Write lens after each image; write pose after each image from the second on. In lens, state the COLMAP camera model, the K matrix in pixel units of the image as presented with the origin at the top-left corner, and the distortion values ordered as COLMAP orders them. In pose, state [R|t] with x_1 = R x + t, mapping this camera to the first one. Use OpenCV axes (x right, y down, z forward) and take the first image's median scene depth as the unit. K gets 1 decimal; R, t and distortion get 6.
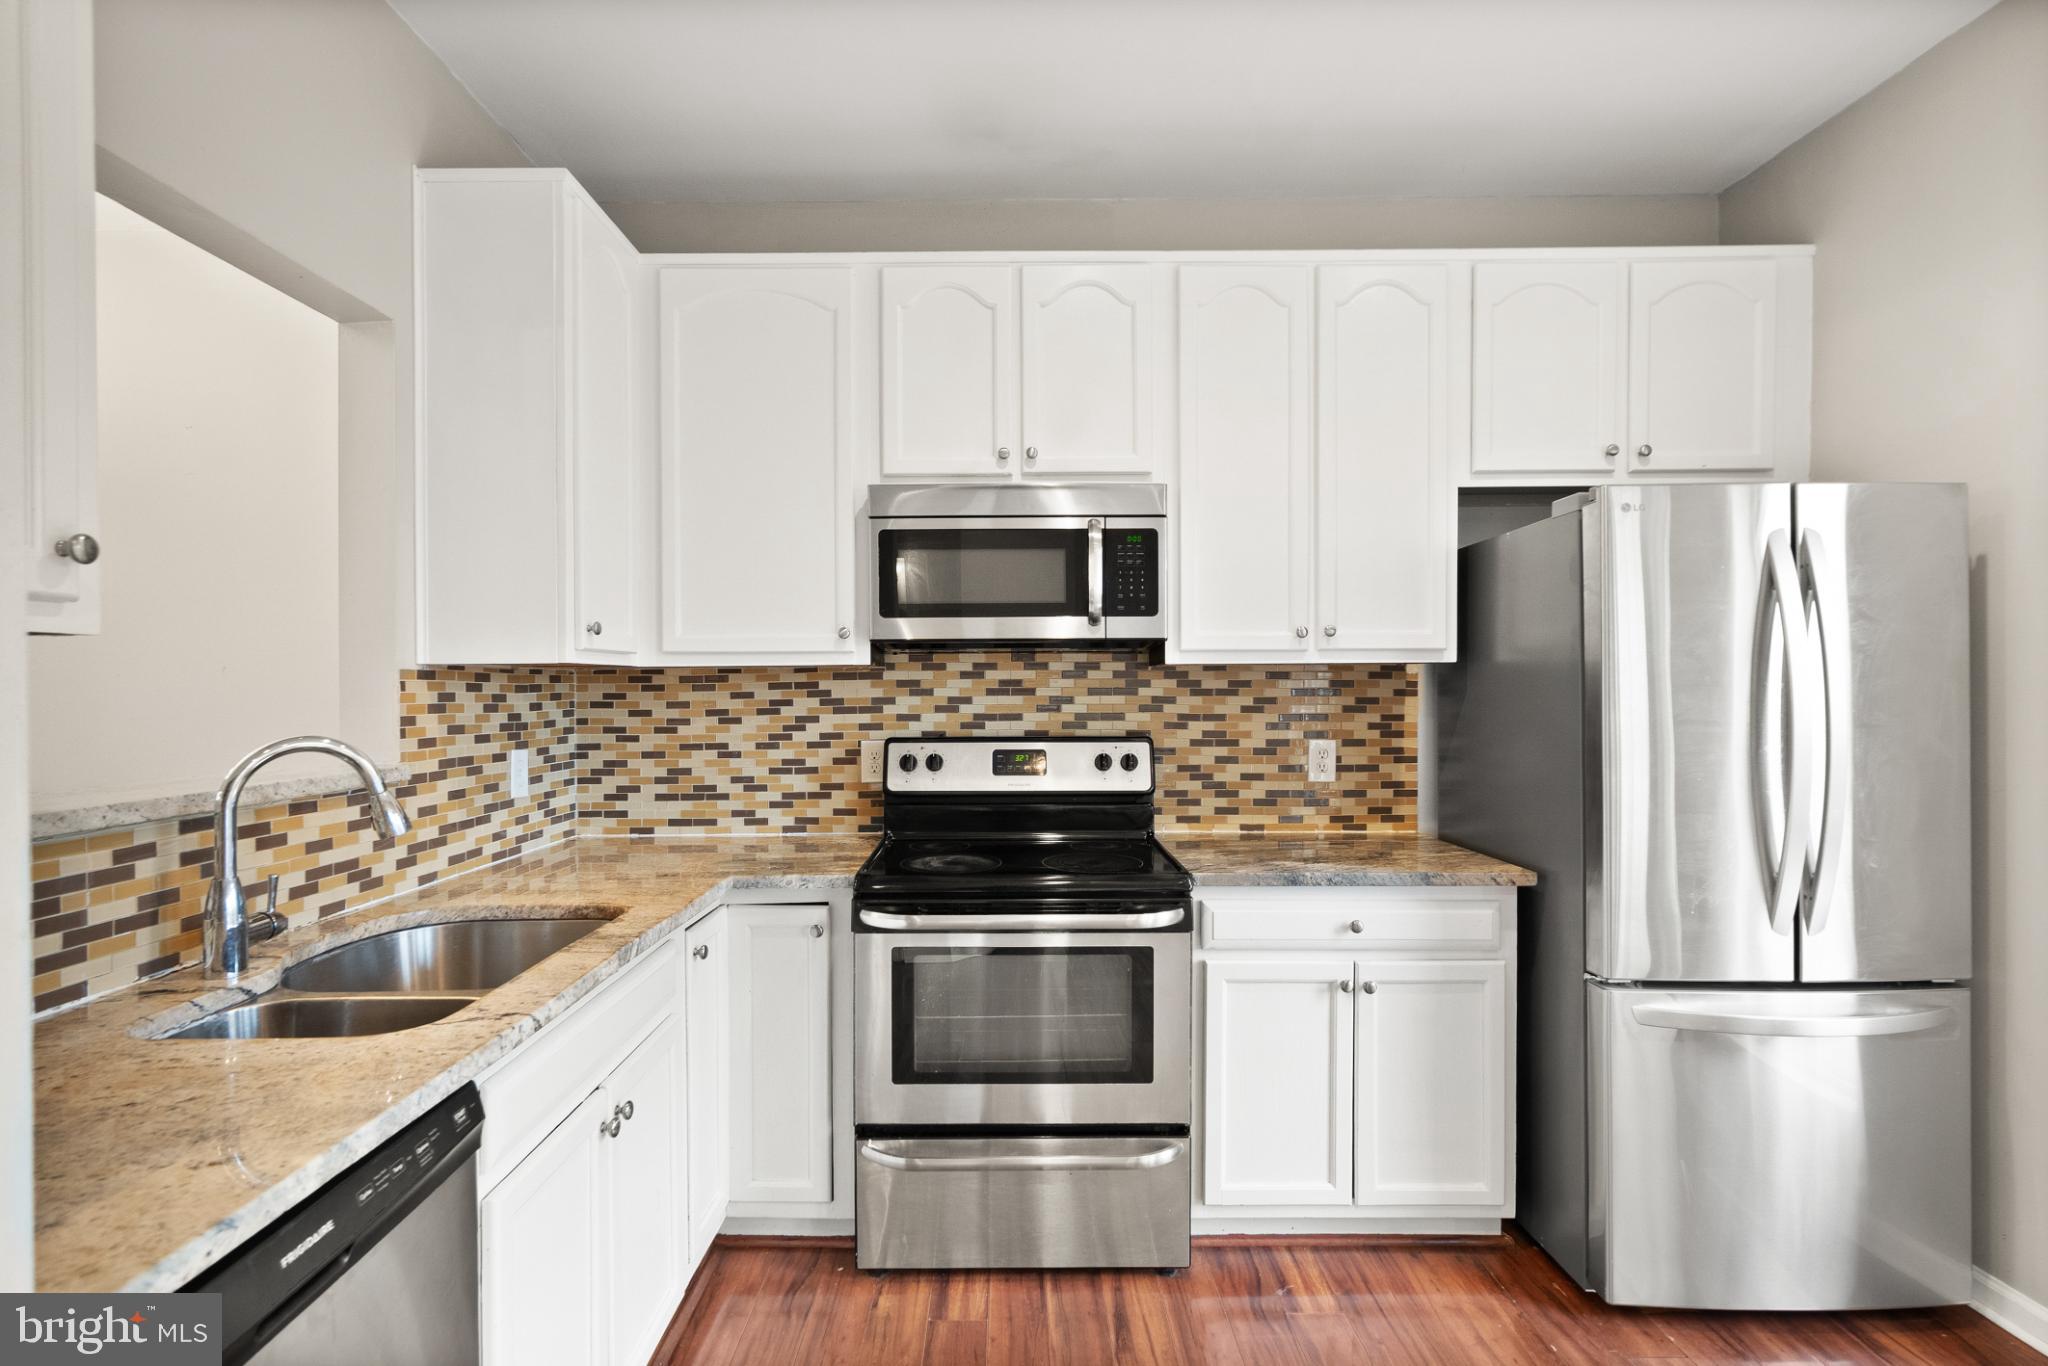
lens RADIAL K [[978.1, 0, 1026.8], [0, 978.1, 696.9], [0, 0, 1]] dist [-0.003044, 0.001863]
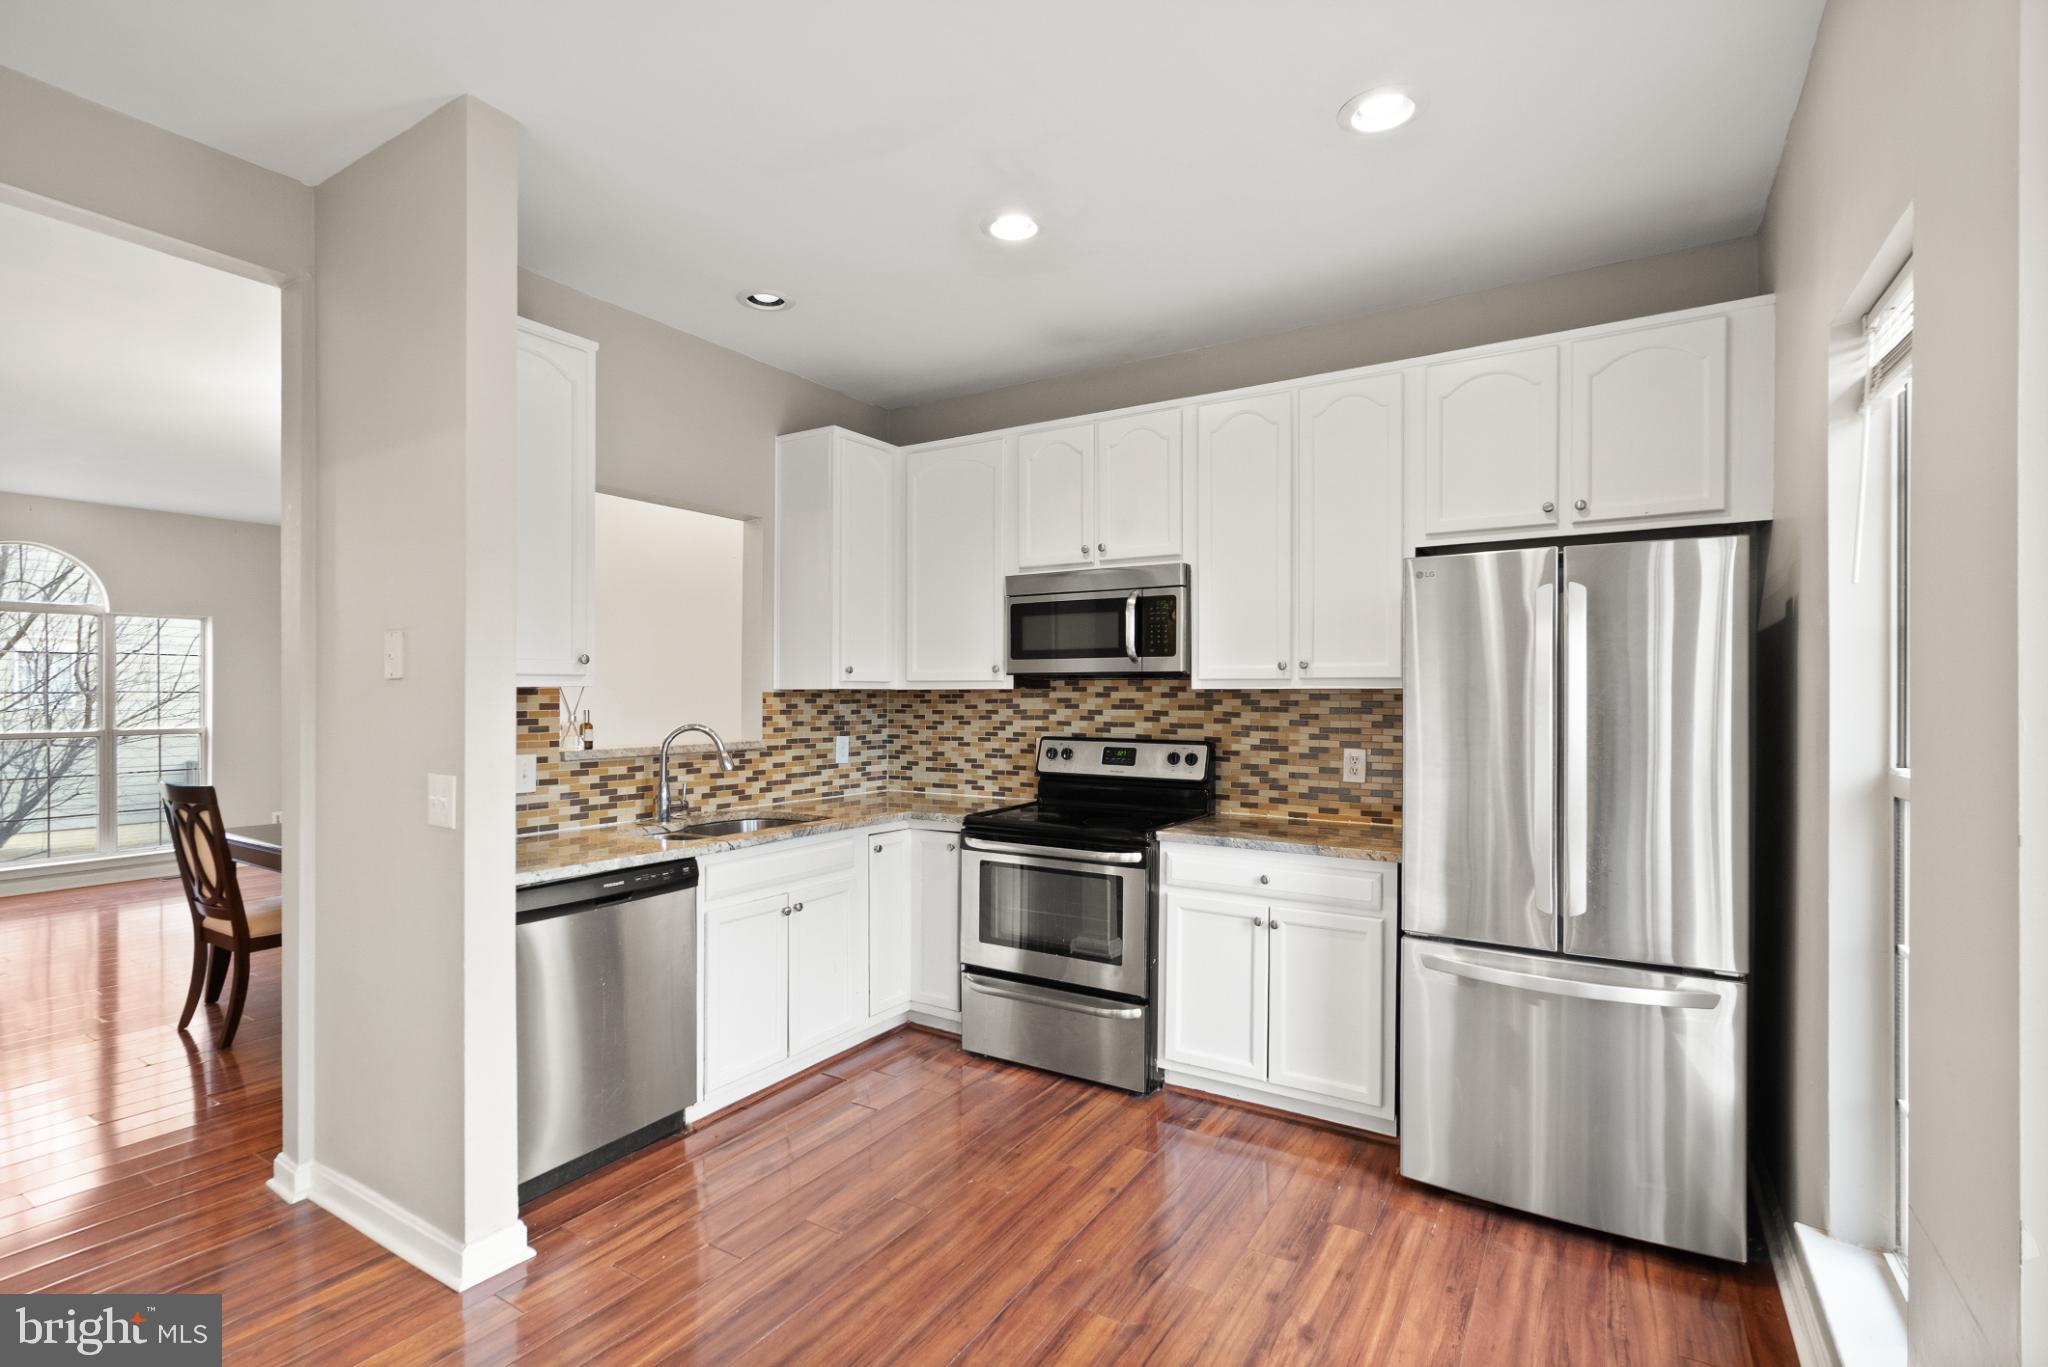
lens RADIAL K [[978.1, 0, 1014.8], [0, 978.1, 692.9], [0, 0, 1]] dist [-0.003044, 0.001863]
pose [[0.844575, 0.005565, -0.535409, 0.704549], [-0.011875, 0.999895, -0.008340, -0.013755], [0.535306, 0.013402, 0.844552, -0.335125]]
